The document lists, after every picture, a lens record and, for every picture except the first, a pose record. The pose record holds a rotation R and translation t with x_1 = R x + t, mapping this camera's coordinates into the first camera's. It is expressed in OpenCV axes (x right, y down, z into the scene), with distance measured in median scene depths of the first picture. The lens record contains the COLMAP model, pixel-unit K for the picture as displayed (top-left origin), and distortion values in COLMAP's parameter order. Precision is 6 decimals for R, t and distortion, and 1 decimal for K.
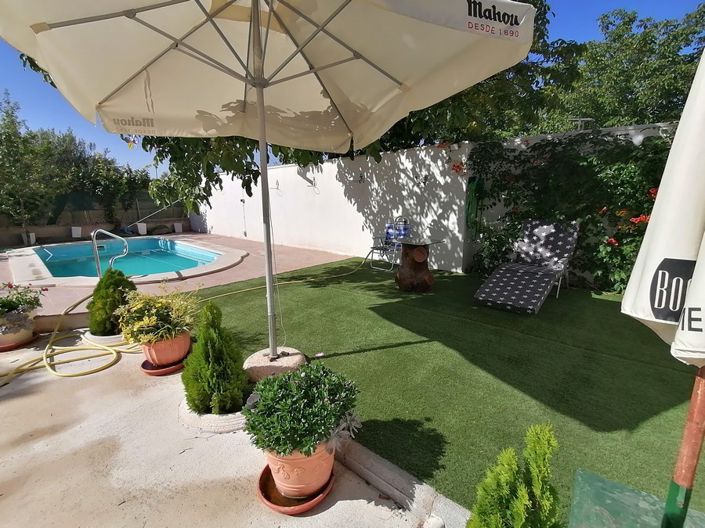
lens RADIAL K [[348.6, 0, 350.5], [0, 348.6, 261.5], [0, 0, 1]] dist [0.035695, 0.000259]
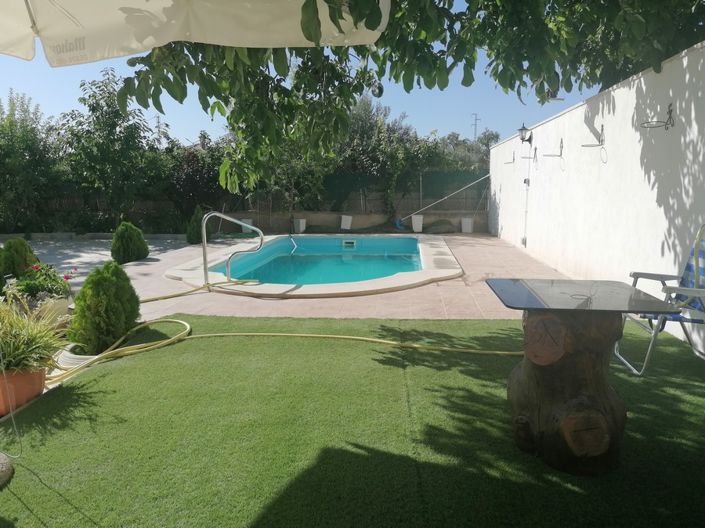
lens RADIAL K [[556.7, 0, 351.0], [0, 556.7, 269.3], [0, 0, 1]] dist [0.007741, -0.012120]
pose [[0.638705, 0.127733, -0.758776, 0.271358], [-0.152069, 0.987629, 0.038254, -0.043751], [0.754275, 0.090953, 0.650228, 0.344348]]
